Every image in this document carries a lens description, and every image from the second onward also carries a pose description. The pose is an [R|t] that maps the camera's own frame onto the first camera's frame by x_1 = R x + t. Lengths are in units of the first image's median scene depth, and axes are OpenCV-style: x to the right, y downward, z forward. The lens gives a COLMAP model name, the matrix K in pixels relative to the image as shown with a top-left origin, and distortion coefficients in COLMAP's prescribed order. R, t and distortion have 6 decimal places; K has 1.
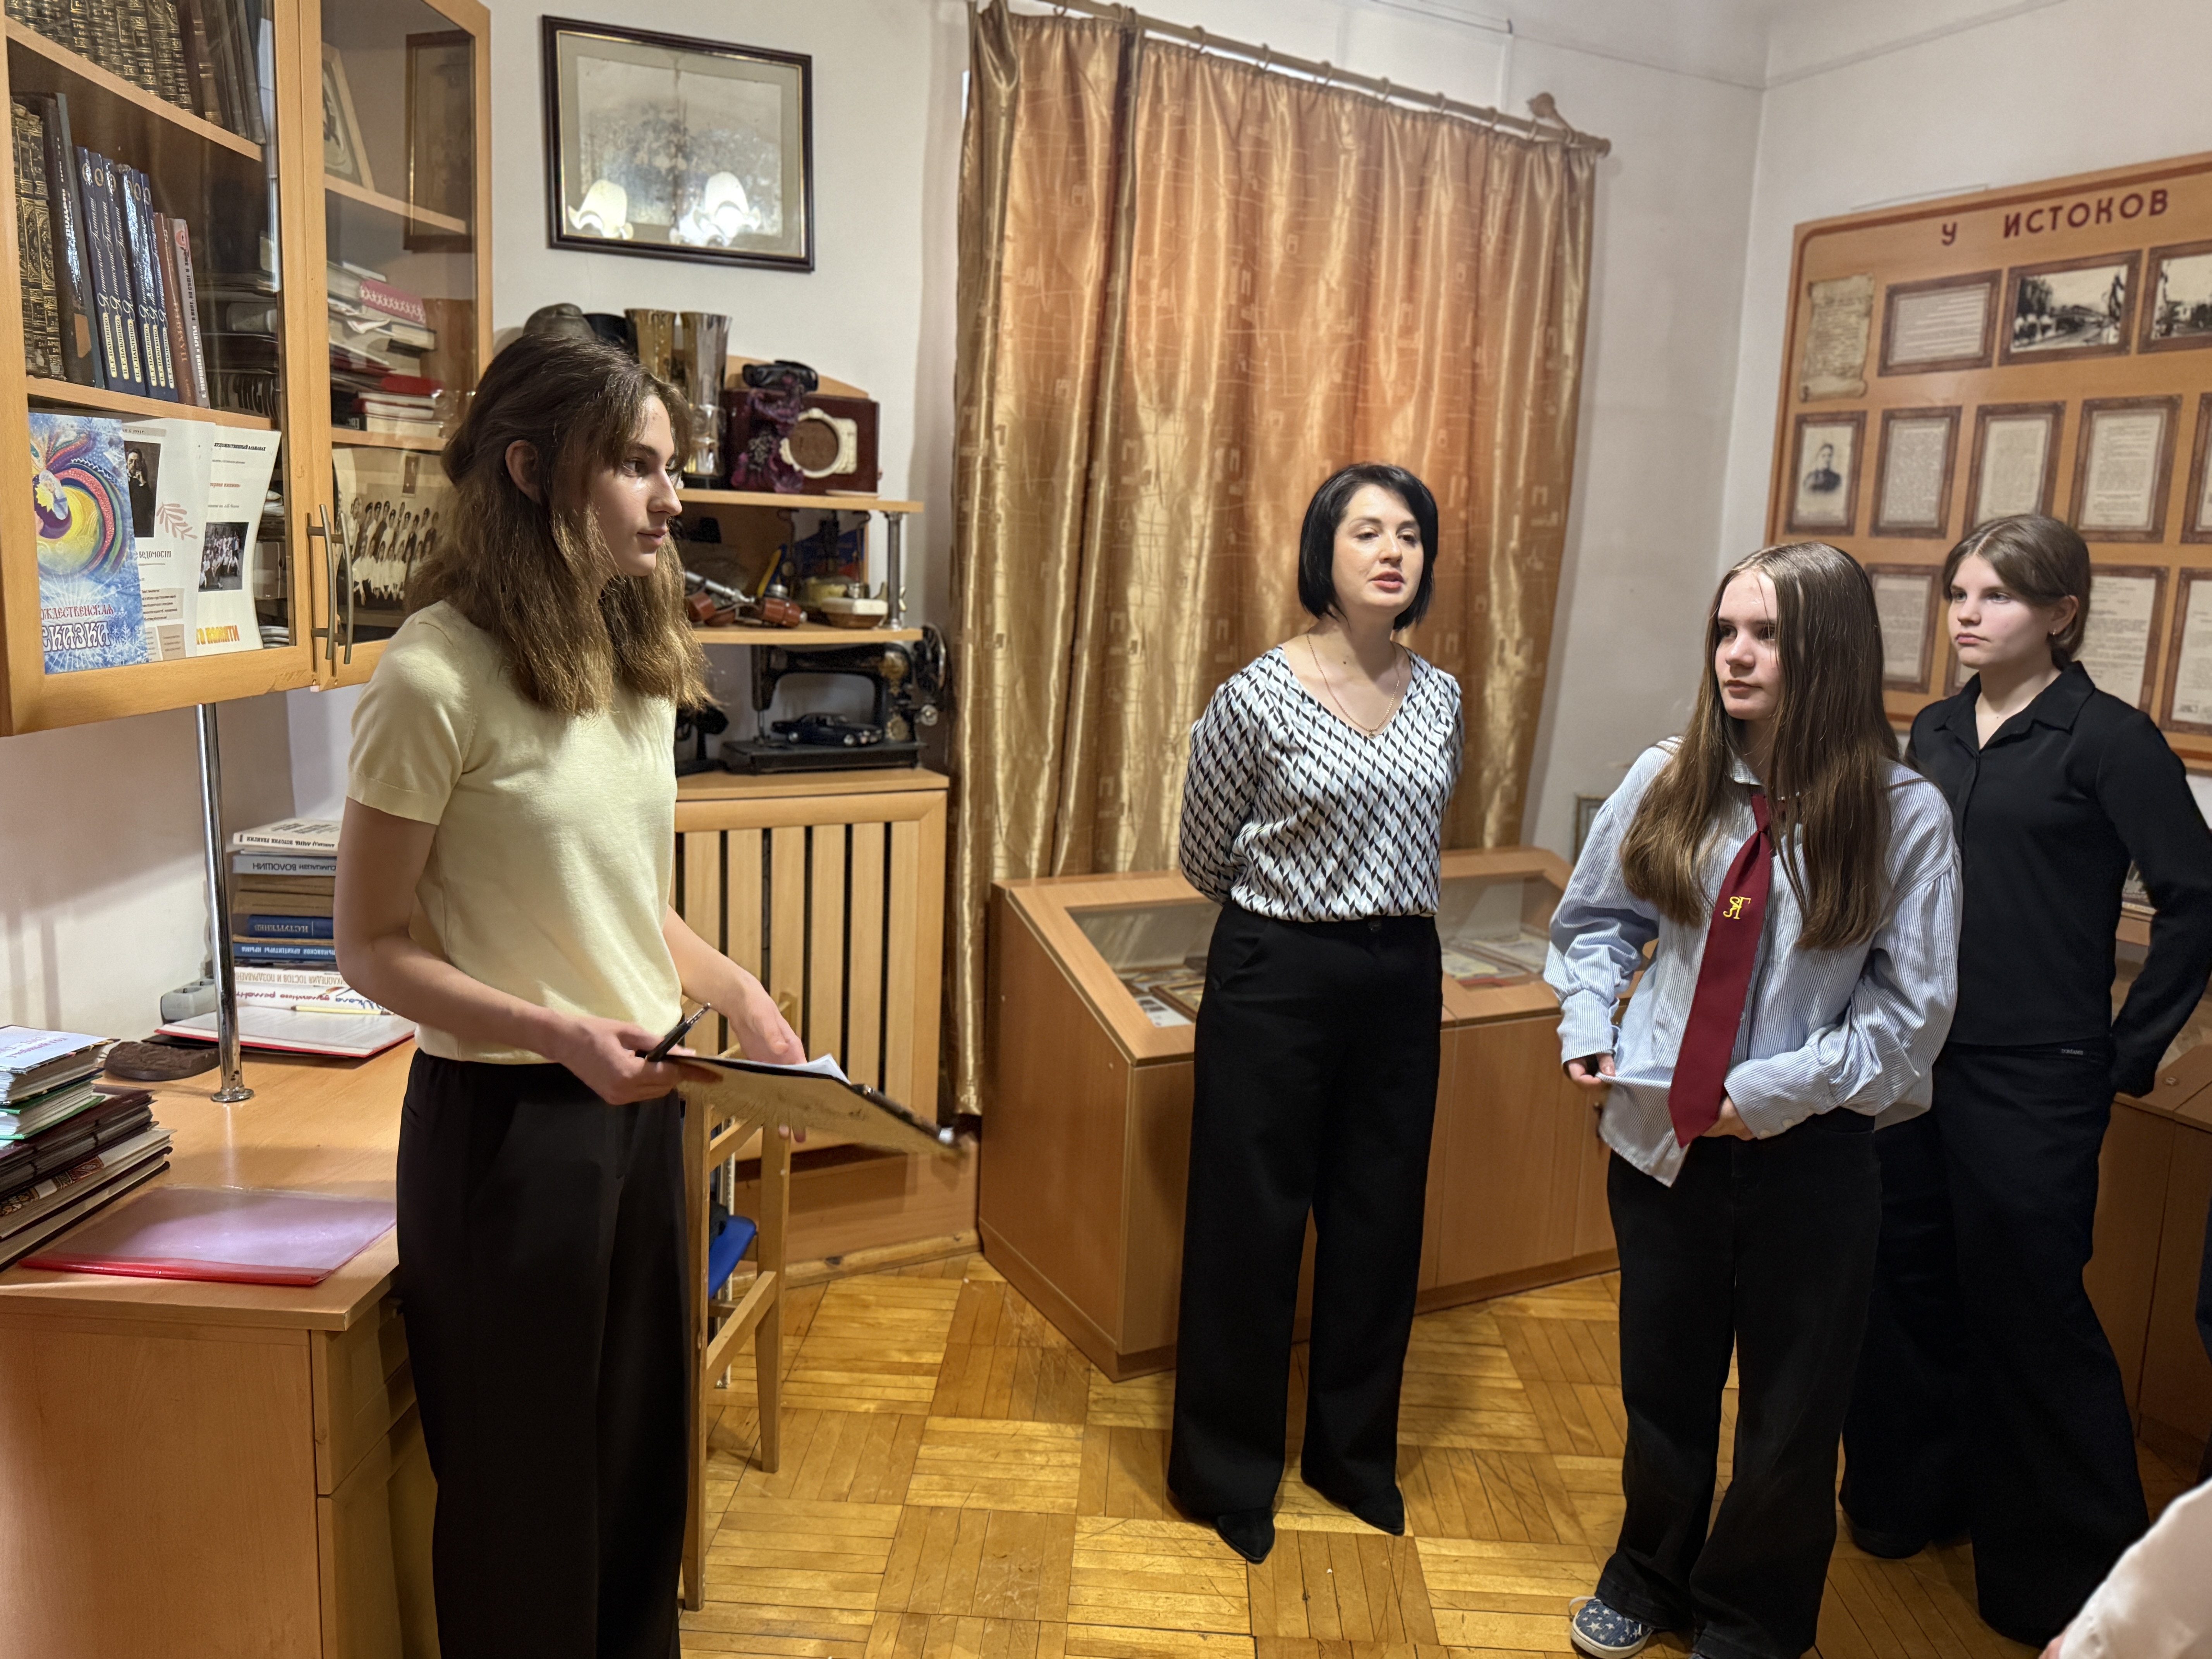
lens RADIAL K [[1674.4, 0, 1119.0], [0, 1674.4, 841.1], [0, 0, 1]] dist [0.024908, -0.032956]
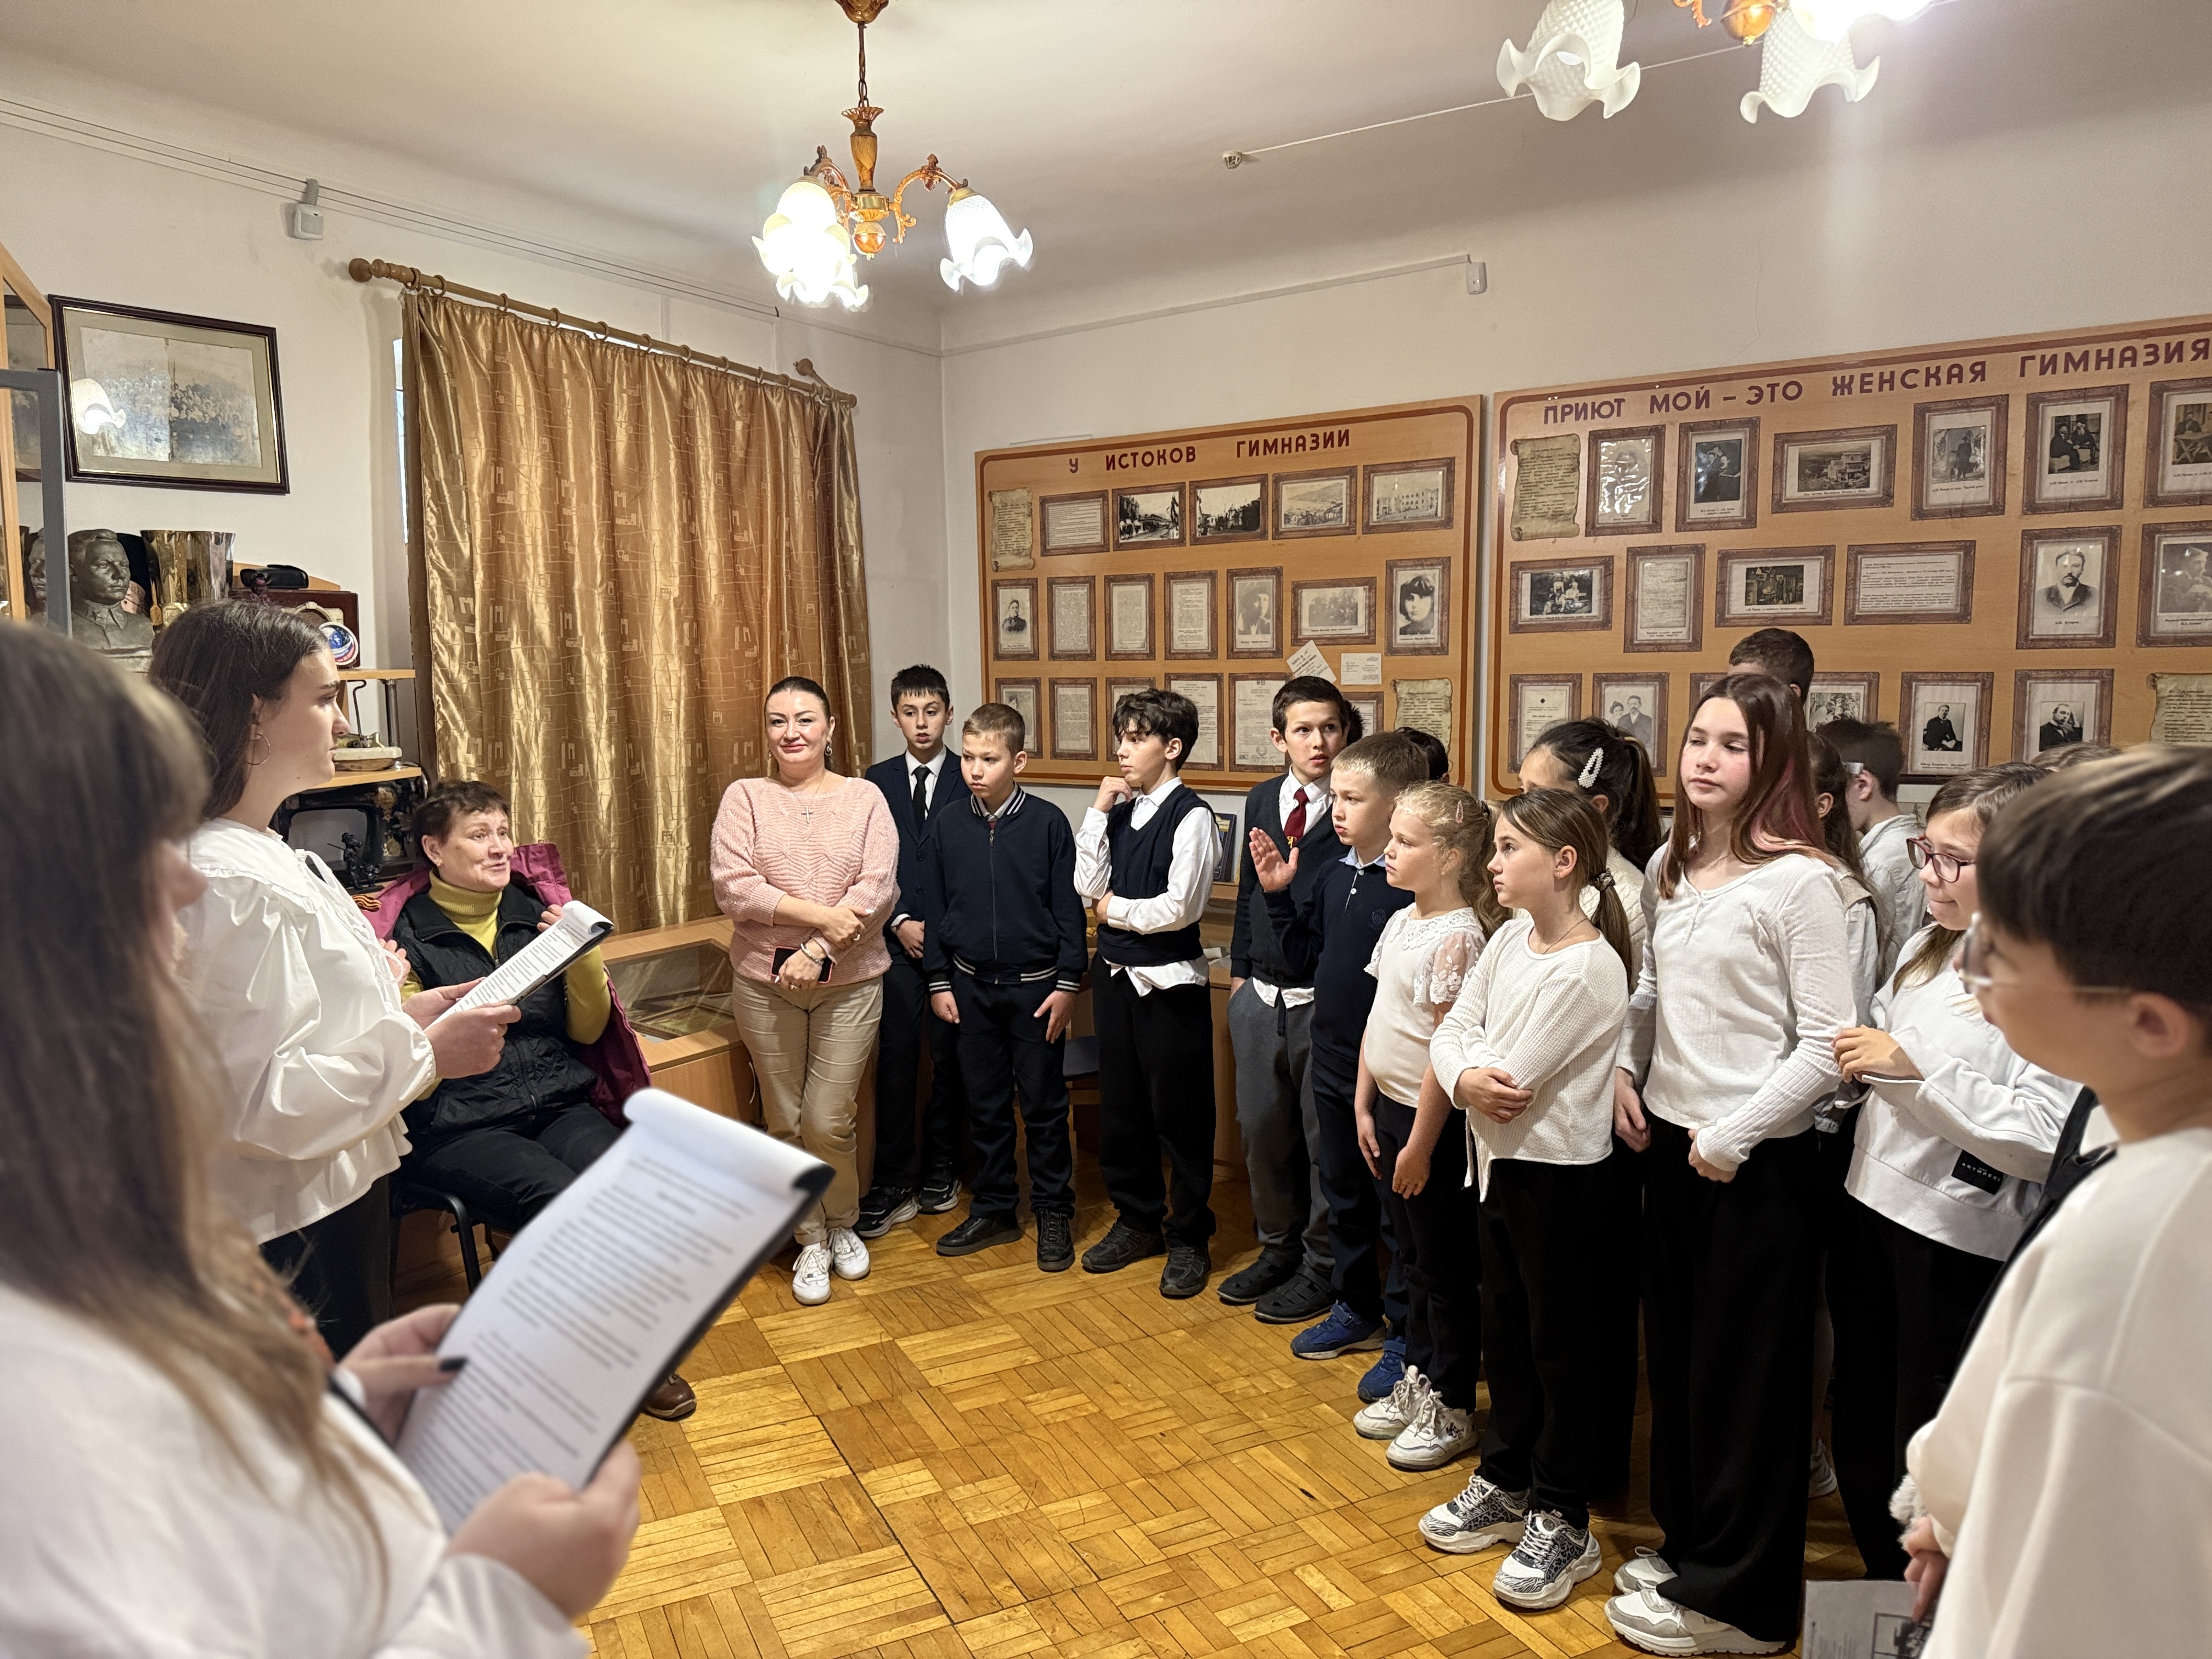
lens RADIAL K [[1532.7, 0, 1098.1], [0, 1532.7, 840.7], [0, 0, 1]] dist [0.062042, -0.082604]
pose [[0.879965, -0.099834, 0.464429, -0.193804], [0.125328, 0.991819, -0.024262, 0.020068], [-0.458207, 0.079556, 0.885278, -0.255185]]
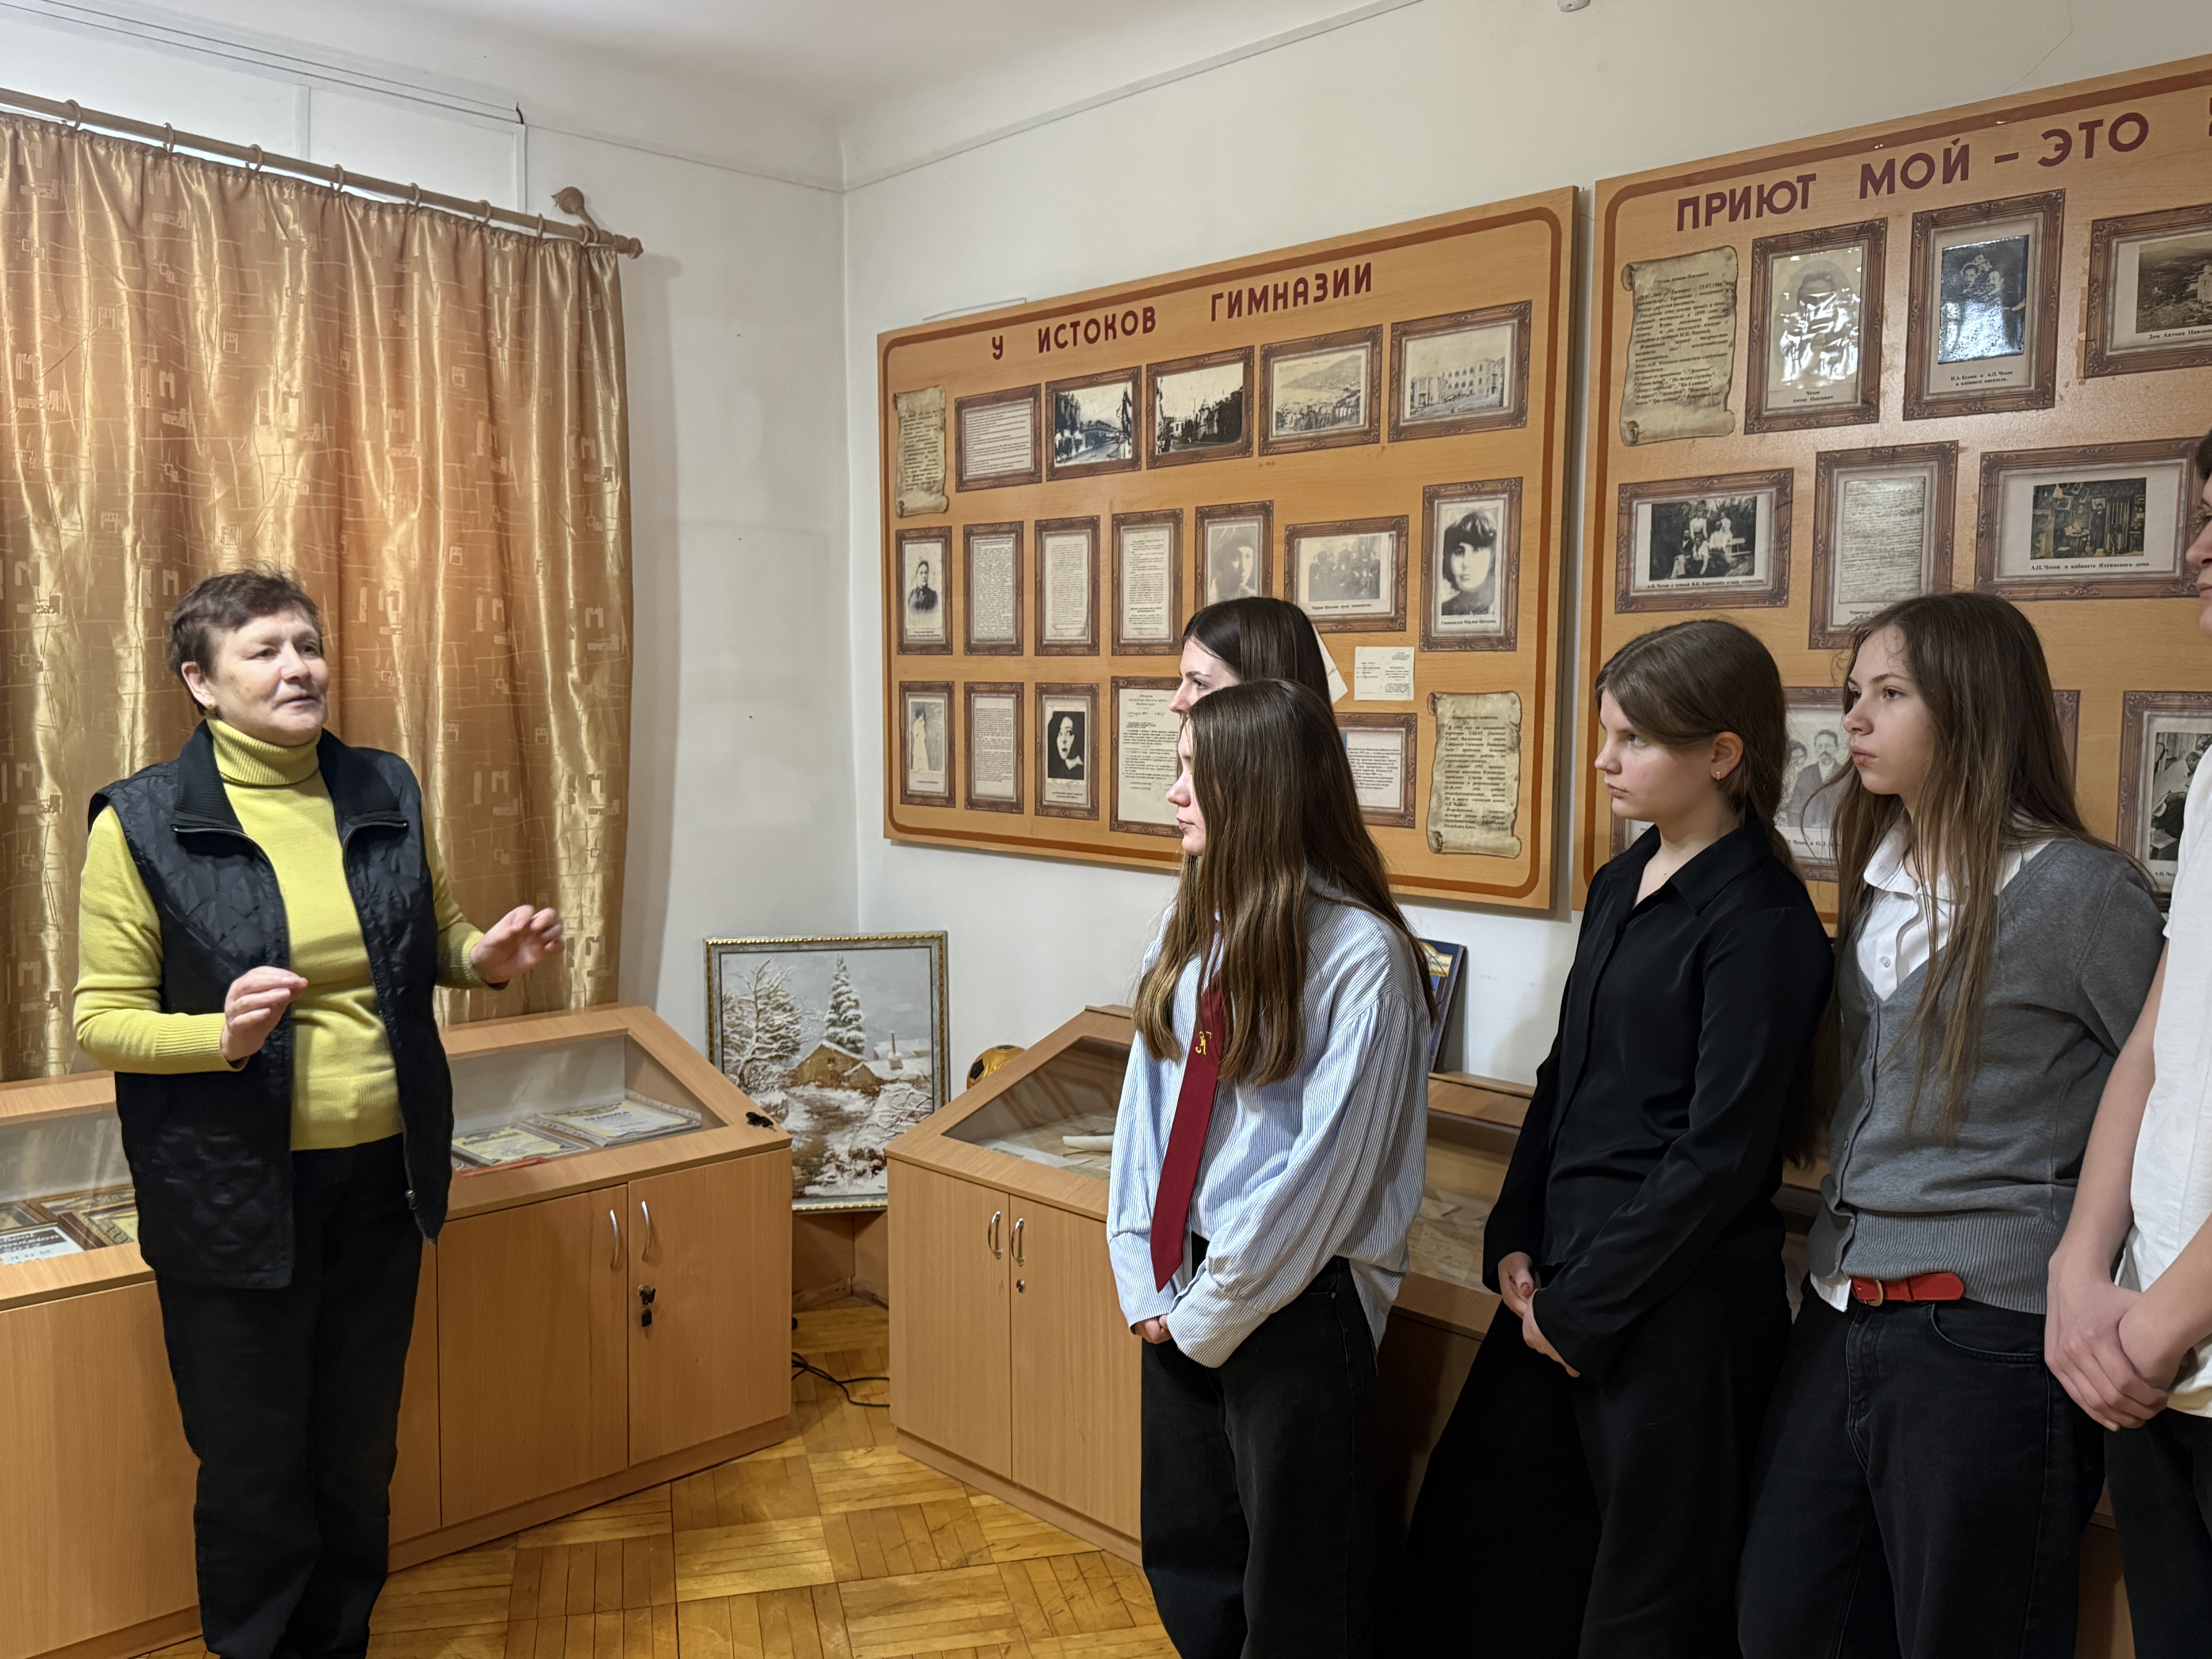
lens RADIAL K [[1883.2, 0, 1106.5], [0, 1883.2, 858.9], [0, 0, 1]] dist [0.032808, -0.066990]
pose [[0.962147, -0.054572, 0.267012, 0.267669], [0.074851, 0.994984, -0.066359, 0.013578], [-0.262052, 0.083833, 0.961406, -0.050706]]
